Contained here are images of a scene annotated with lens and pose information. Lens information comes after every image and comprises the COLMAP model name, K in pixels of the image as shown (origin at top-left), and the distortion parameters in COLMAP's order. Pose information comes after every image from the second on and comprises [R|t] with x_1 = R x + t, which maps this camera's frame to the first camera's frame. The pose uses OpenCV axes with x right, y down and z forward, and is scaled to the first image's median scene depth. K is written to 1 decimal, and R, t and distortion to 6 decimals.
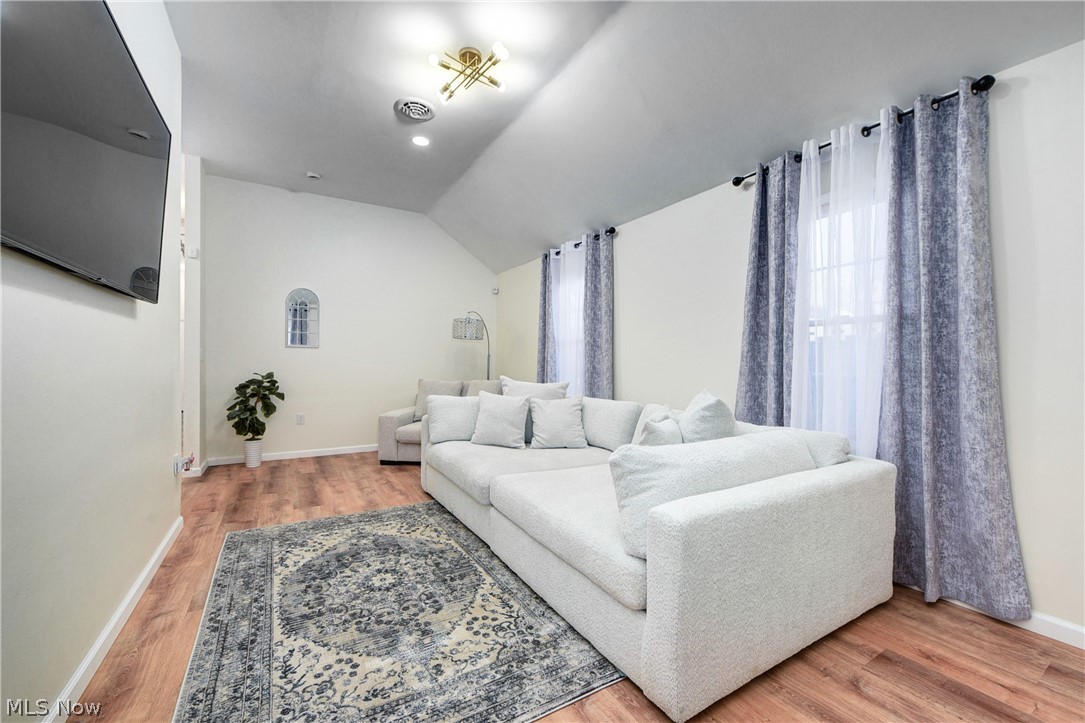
lens RADIAL K [[432.6, 0, 543.8], [0, 432.6, 365.1], [0, 0, 1]] dist [-0.007777, -0.000513]
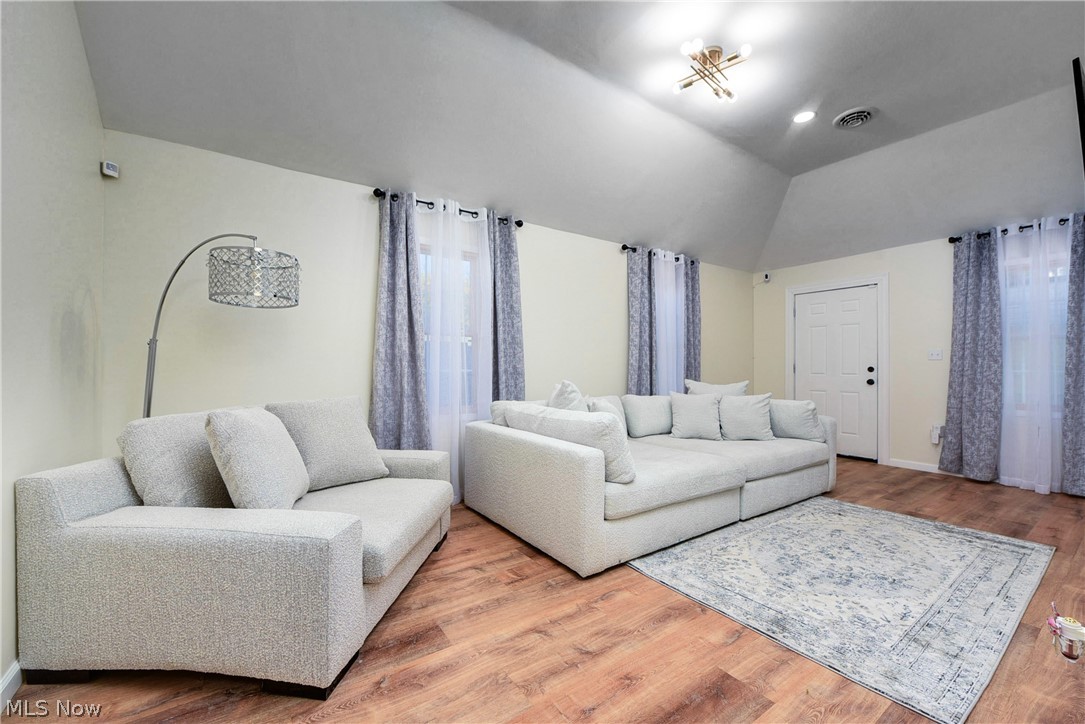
lens RADIAL K [[432.6, 0, 543.8], [0, 432.6, 365.6], [0, 0, 1]] dist [-0.007777, -0.000513]
pose [[-0.058218, -0.005760, 0.998287, -1.312601], [-0.000281, 0.999983, 0.005754, -0.009626], [-0.998304, 0.000055, -0.058219, 1.656977]]
